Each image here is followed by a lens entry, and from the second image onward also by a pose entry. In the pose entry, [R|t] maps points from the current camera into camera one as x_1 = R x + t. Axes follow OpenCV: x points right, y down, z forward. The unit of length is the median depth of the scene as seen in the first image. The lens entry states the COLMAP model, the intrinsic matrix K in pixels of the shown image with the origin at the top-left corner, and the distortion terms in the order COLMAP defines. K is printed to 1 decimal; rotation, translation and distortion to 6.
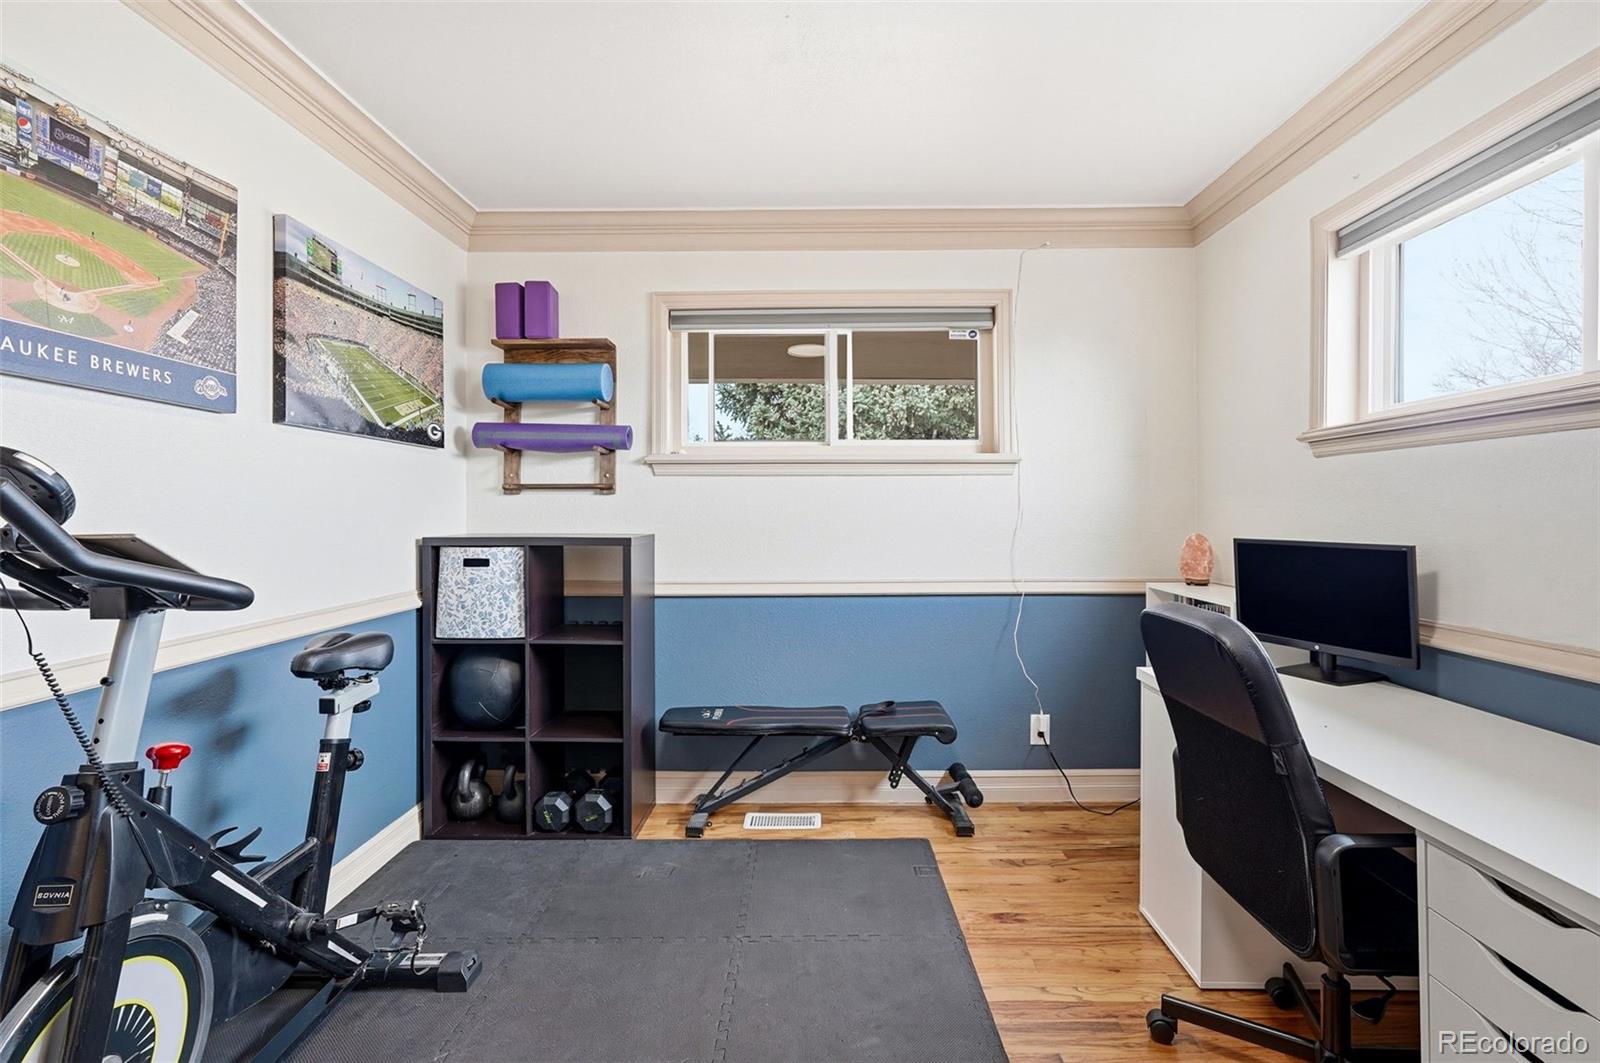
lens RADIAL K [[742.1, 0, 813.2], [0, 742.1, 506.2], [0, 0, 1]] dist [-0.016224, 0.006511]
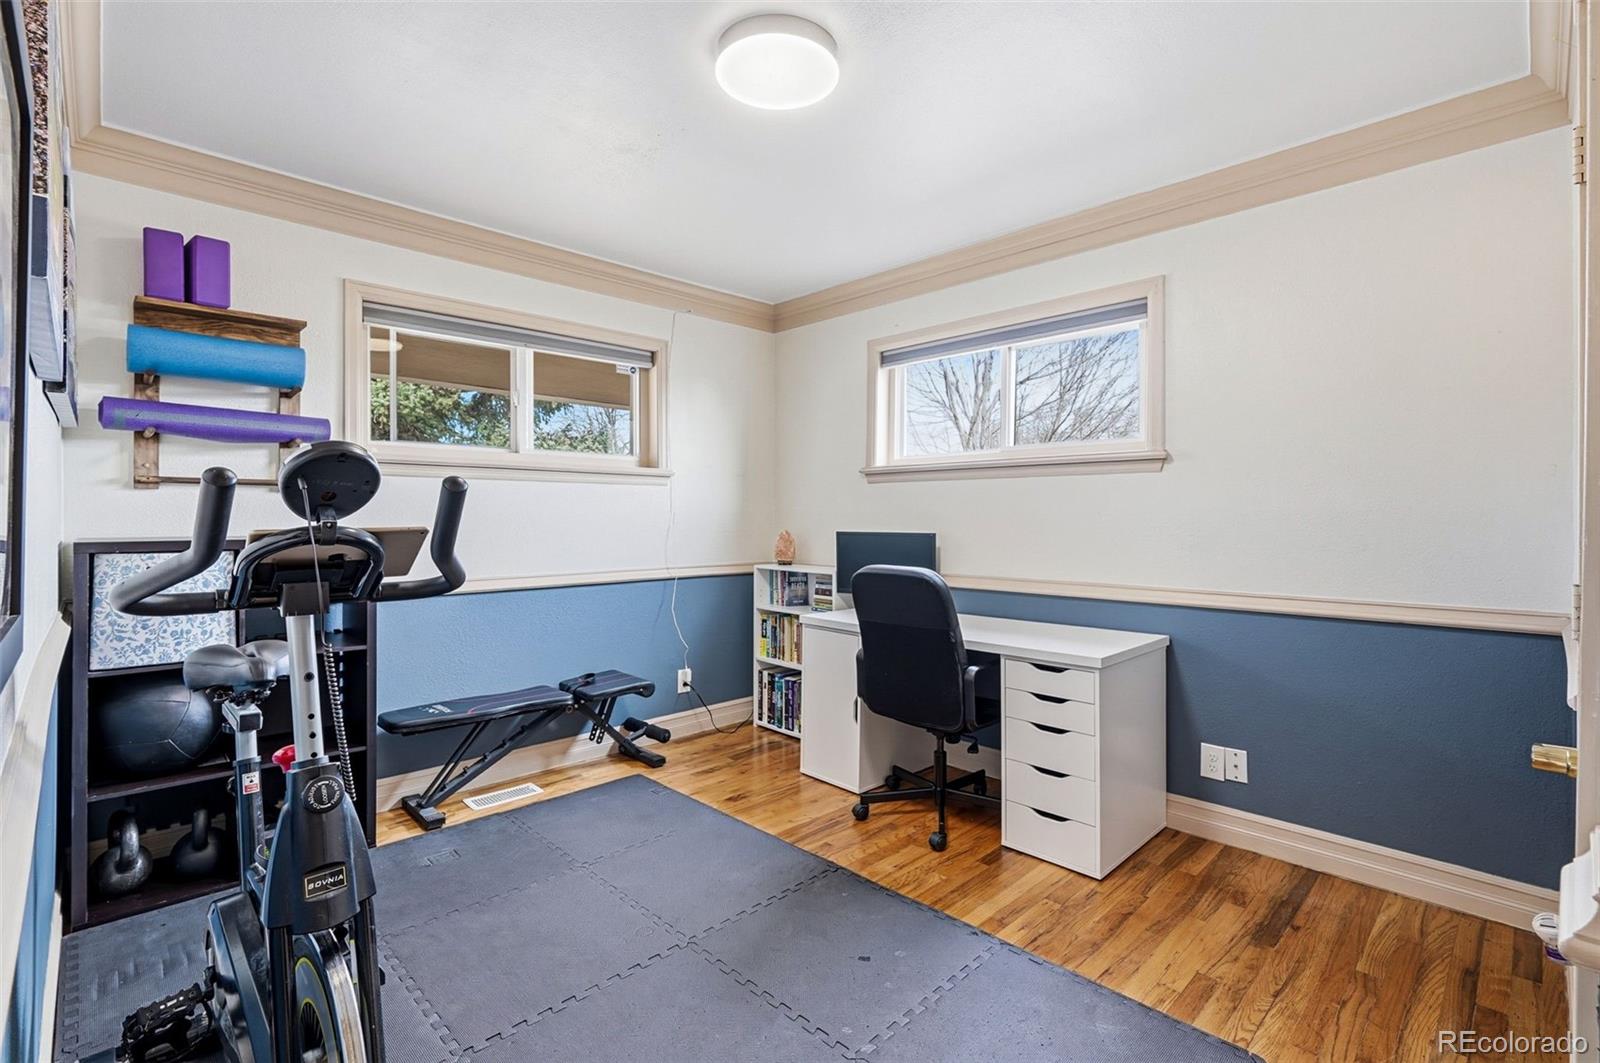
lens RADIAL K [[728.1, 0, 798.7], [0, 728.1, 518.1], [0, 0, 1]] dist [-0.010976, 0.000026]
pose [[0.714940, 0.003722, 0.699176, -0.478486], [-0.010397, 0.999932, 0.005308, 0.004781], [-0.699108, -0.011064, 0.714930, -0.064552]]
